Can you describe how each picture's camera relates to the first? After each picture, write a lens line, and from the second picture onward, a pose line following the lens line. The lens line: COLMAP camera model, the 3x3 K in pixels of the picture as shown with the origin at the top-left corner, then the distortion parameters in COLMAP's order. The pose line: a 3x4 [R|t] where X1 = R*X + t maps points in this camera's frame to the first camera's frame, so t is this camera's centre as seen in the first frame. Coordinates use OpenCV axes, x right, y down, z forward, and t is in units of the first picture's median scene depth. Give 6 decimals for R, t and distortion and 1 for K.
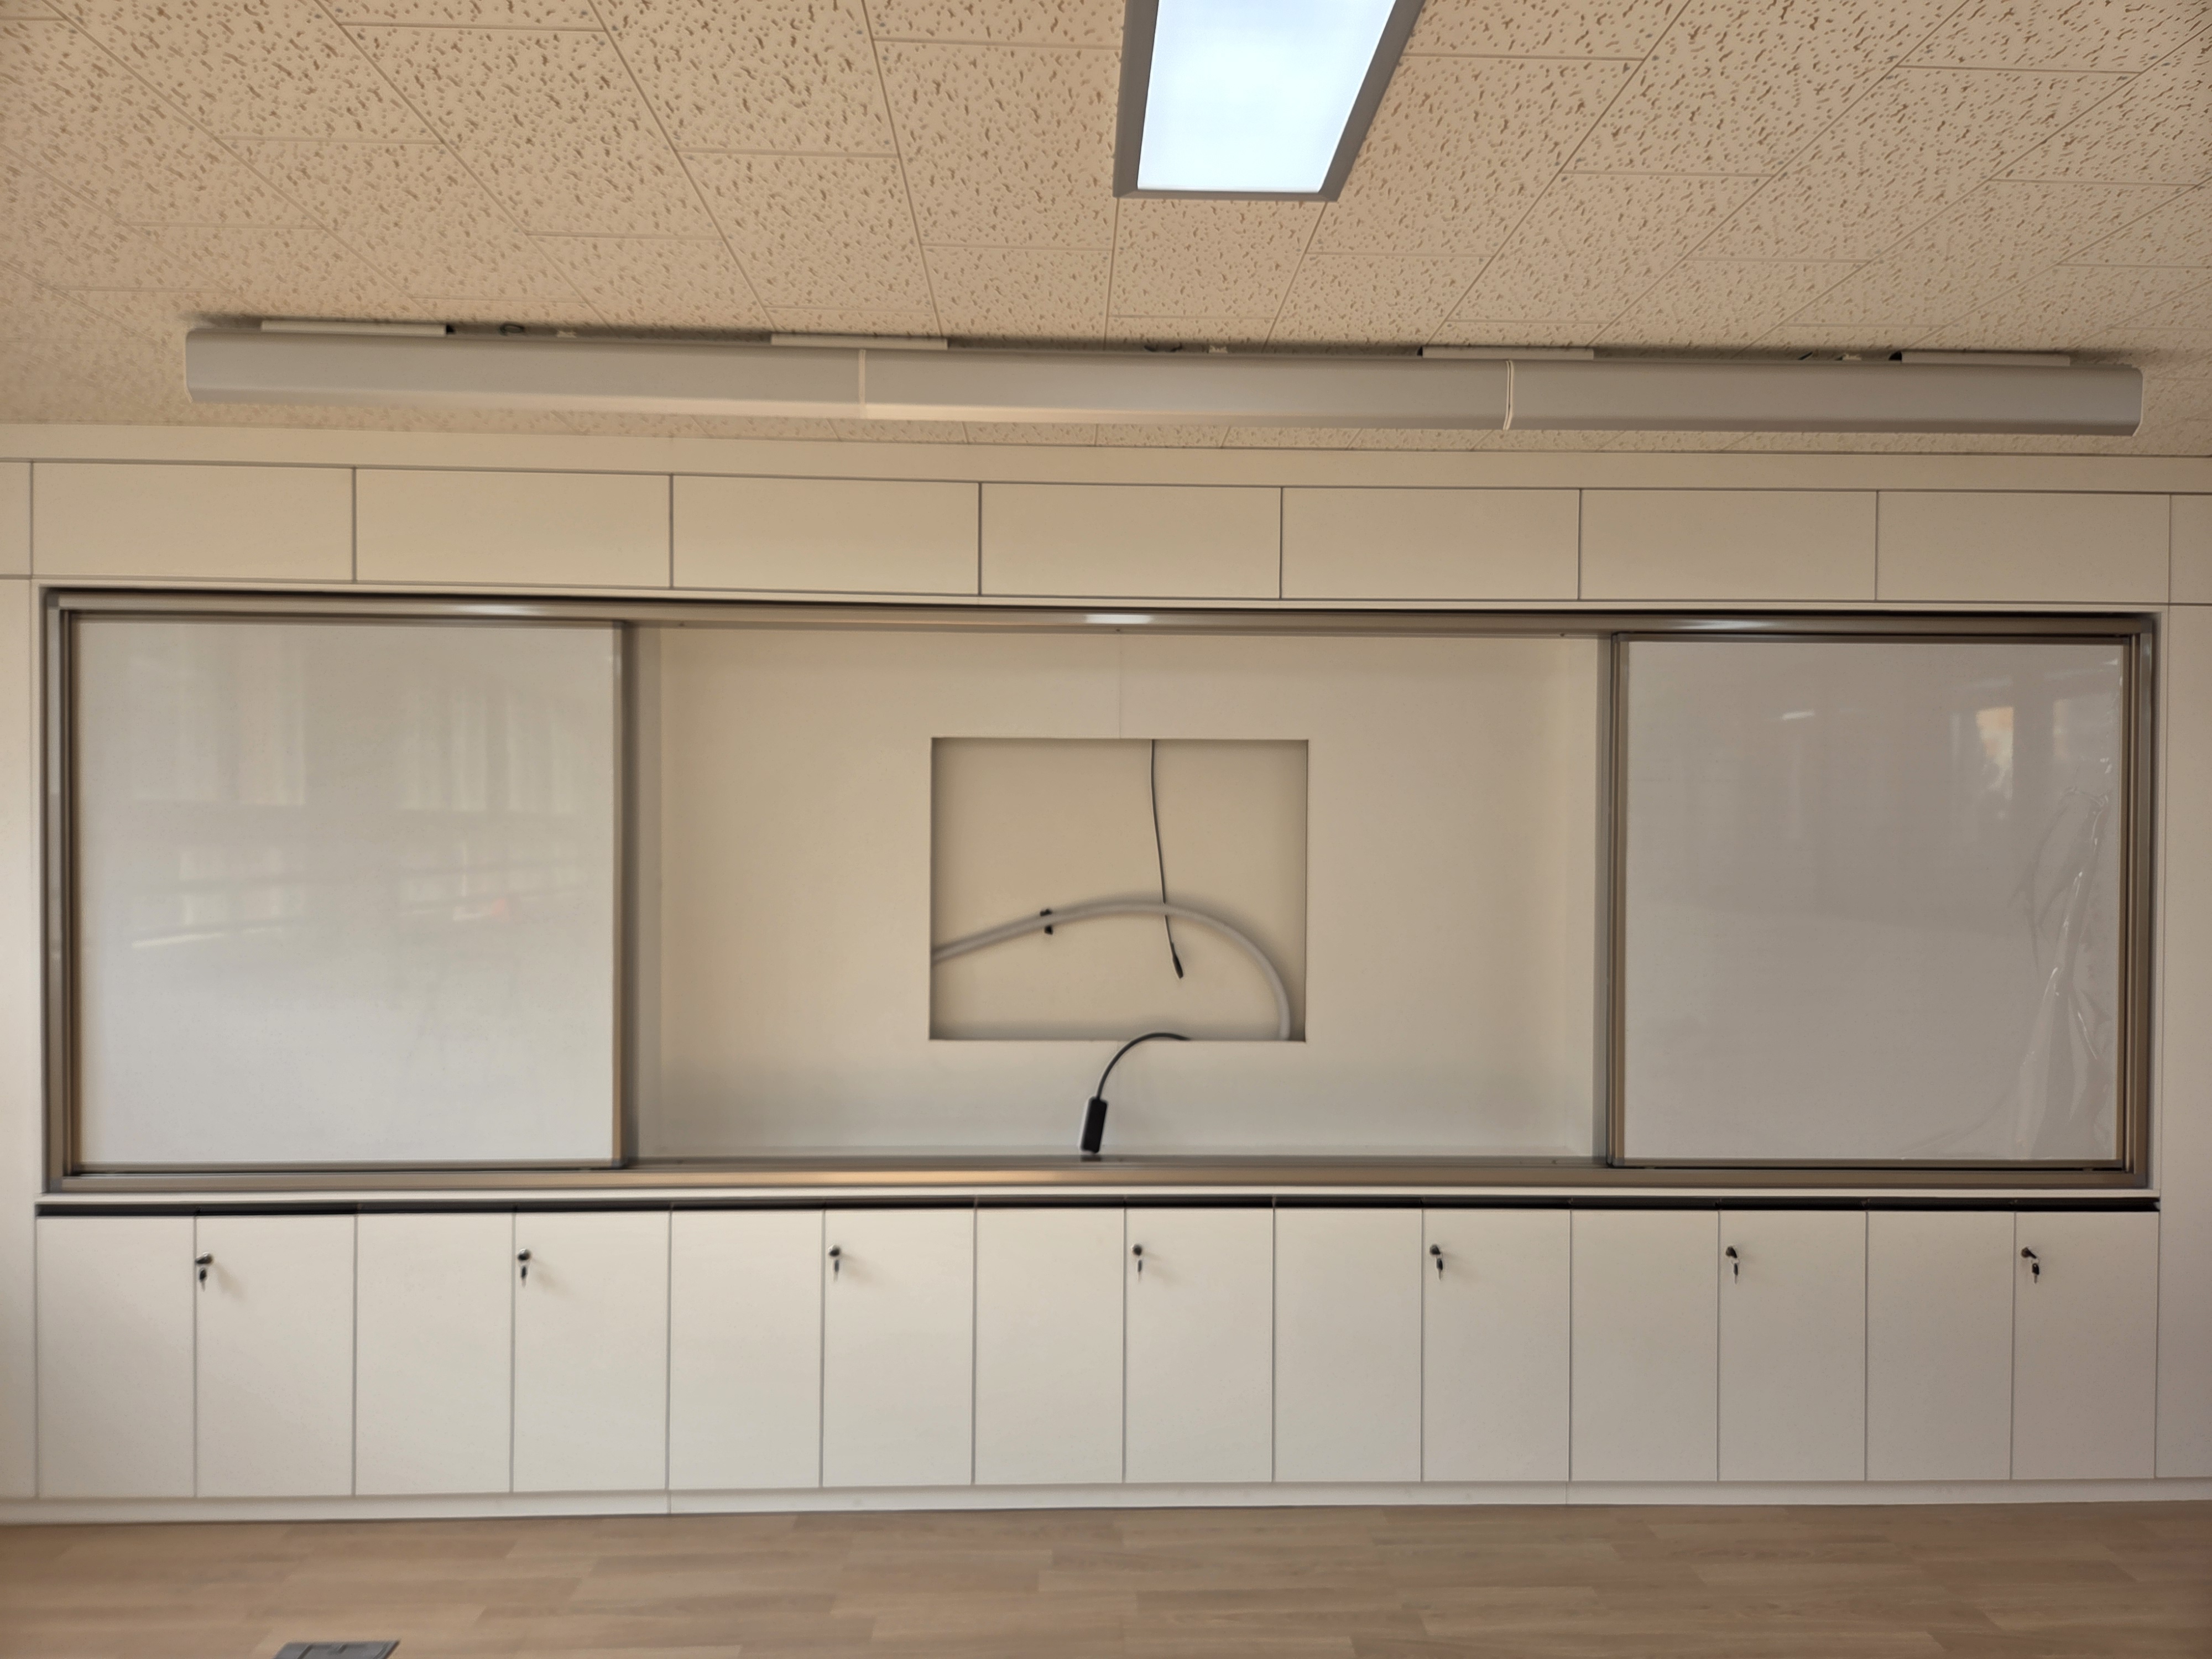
lens RADIAL K [[1484.3, 0, 1103.0], [0, 1484.3, 828.1], [0, 0, 1]] dist [0.018516, -0.006125]
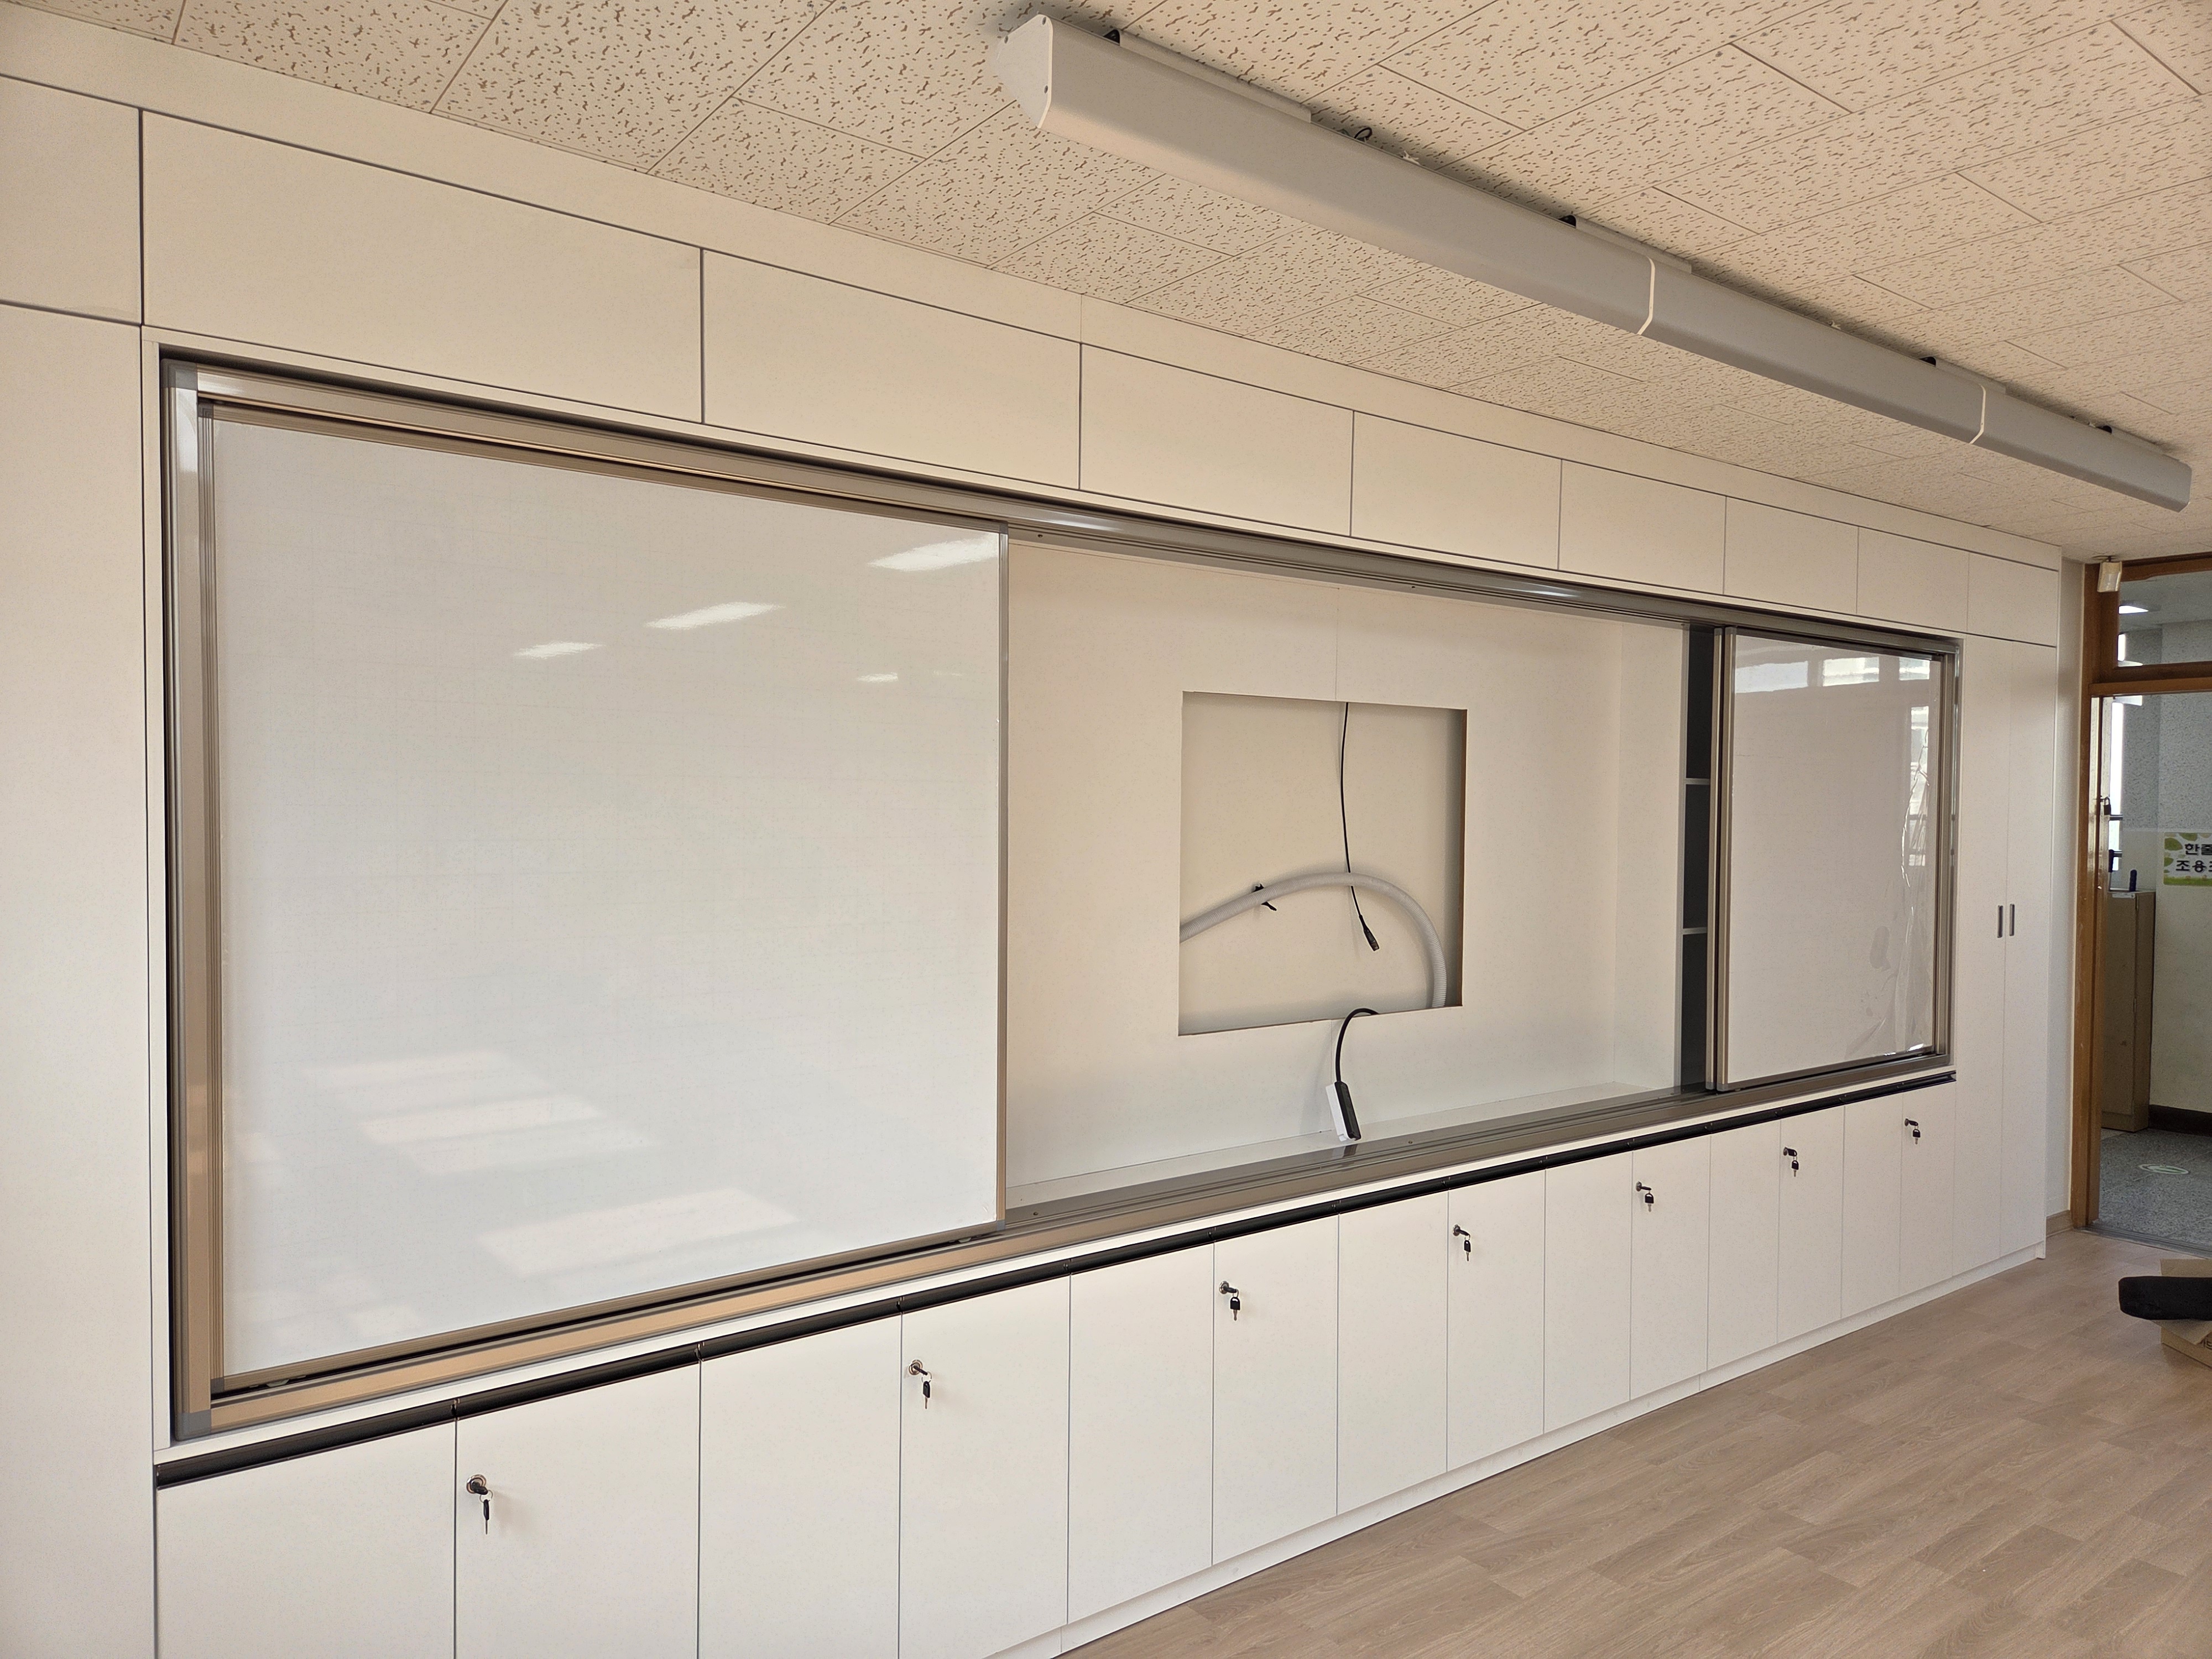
lens RADIAL K [[1484.3, 0, 1099.3], [0, 1484.3, 835.9], [0, 0, 1]] dist [0.018516, -0.006125]
pose [[0.822403, -0.011143, 0.568797, -0.723471], [-0.005702, 0.999597, 0.027826, 0.000058], [-0.568877, -0.026127, 0.822007, 0.343390]]
